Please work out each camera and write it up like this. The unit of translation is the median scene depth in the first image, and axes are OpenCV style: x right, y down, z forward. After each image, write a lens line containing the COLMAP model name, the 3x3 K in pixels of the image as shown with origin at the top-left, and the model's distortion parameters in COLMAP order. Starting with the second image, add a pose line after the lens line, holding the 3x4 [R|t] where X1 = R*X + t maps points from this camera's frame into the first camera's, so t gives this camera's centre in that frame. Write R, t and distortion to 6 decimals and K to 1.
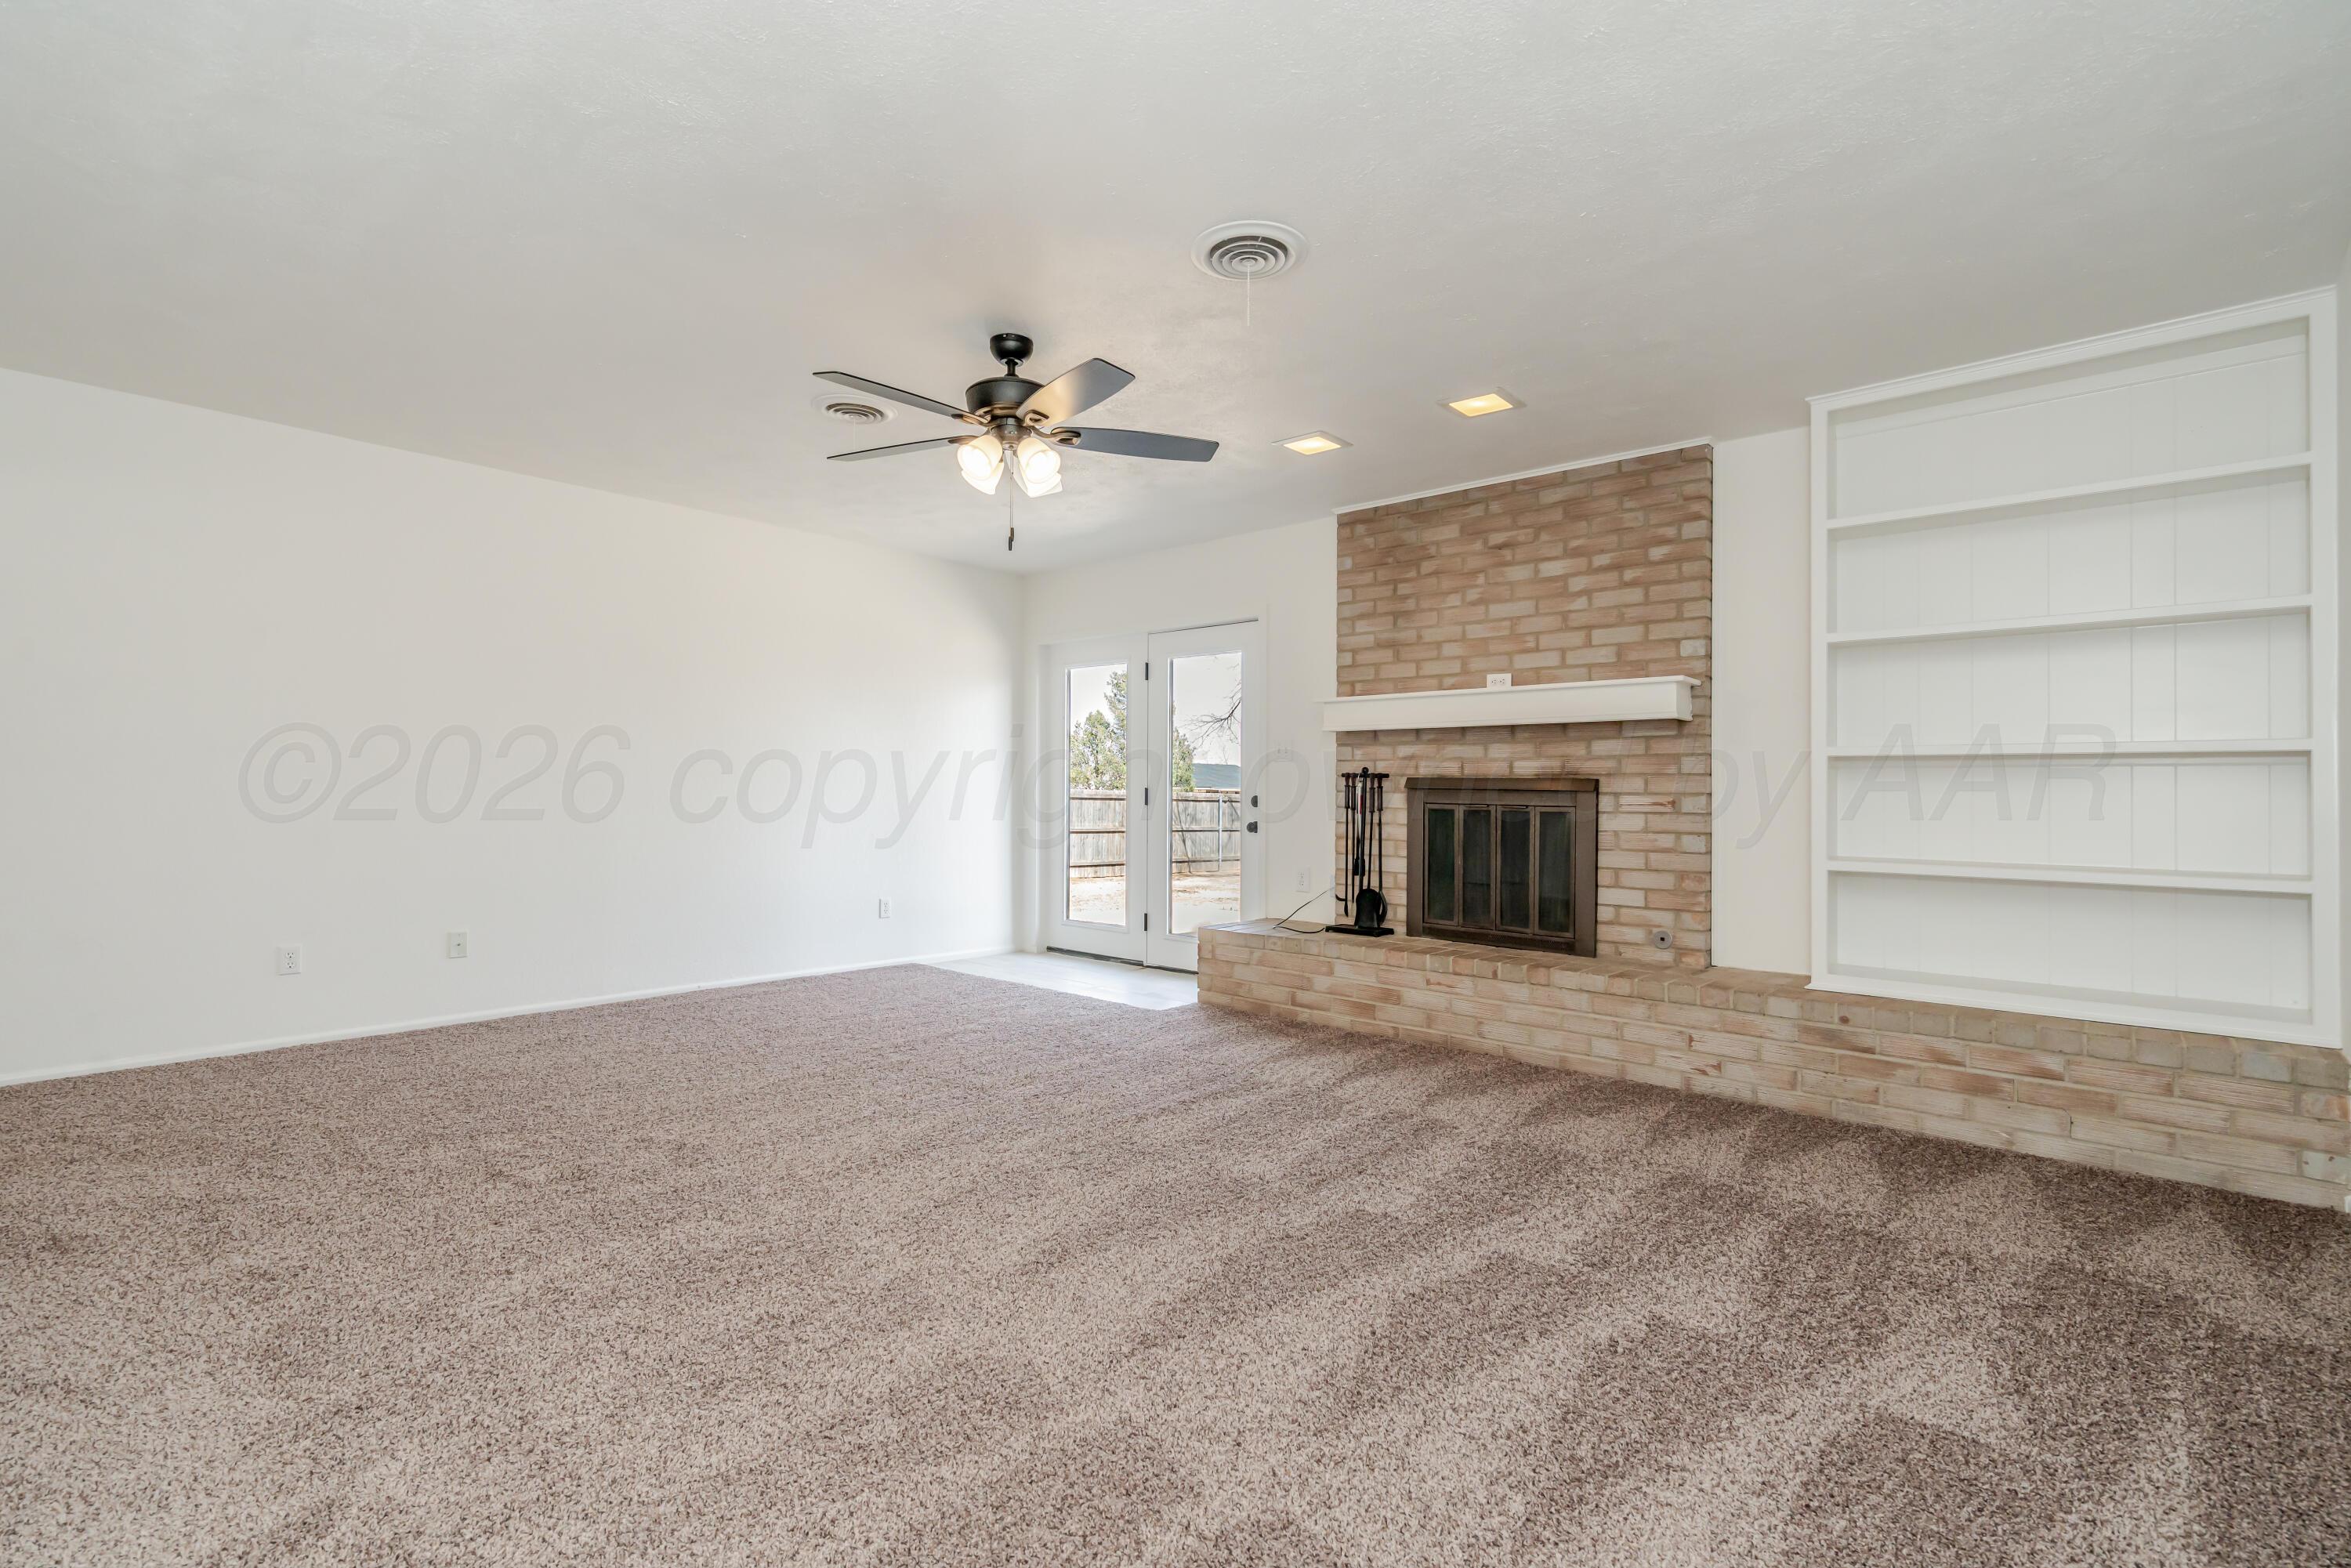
lens RADIAL K [[1073.7, 0, 1173.3], [0, 1073.7, 778.3], [0, 0, 1]] dist [0.002781, 0.000889]
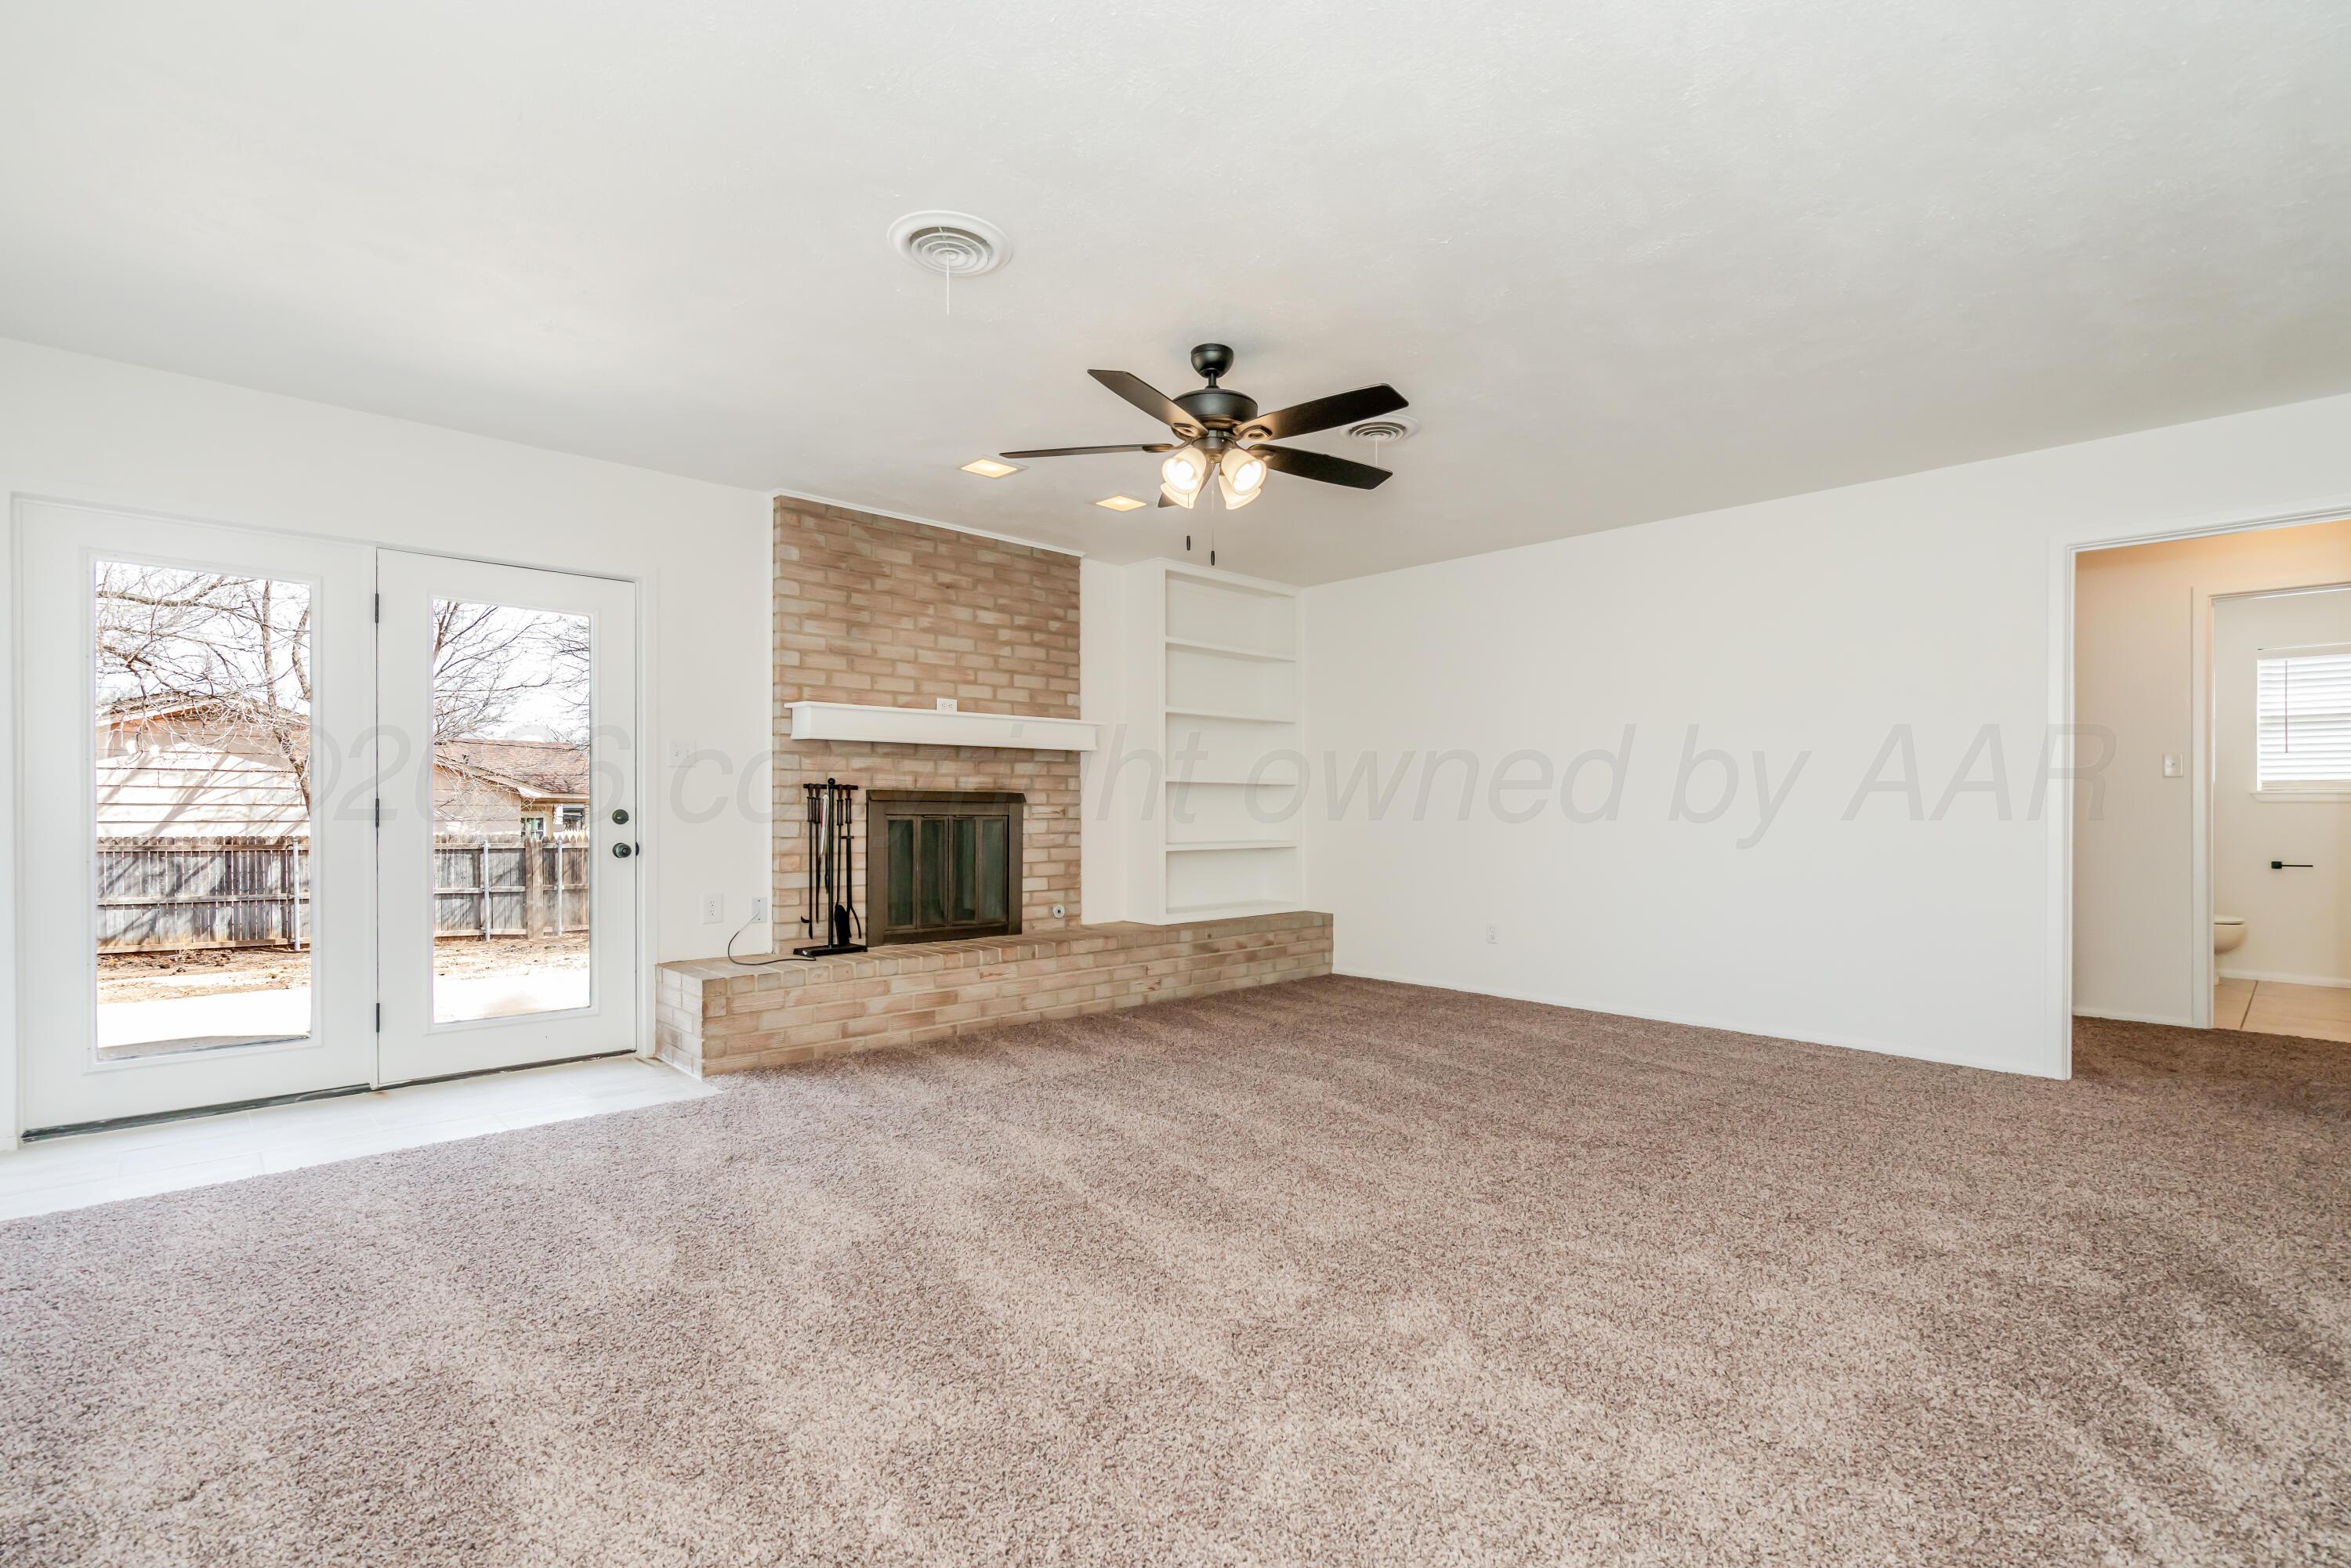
lens RADIAL K [[1073.7, 0, 1172.8], [0, 1073.7, 799.7], [0, 0, 1]] dist [0.002781, 0.000889]
pose [[0.096519, -0.003140, 0.995326, -0.789188], [-0.014144, 0.999890, 0.004526, 0.000084], [-0.995231, -0.014514, 0.096464, 0.648951]]
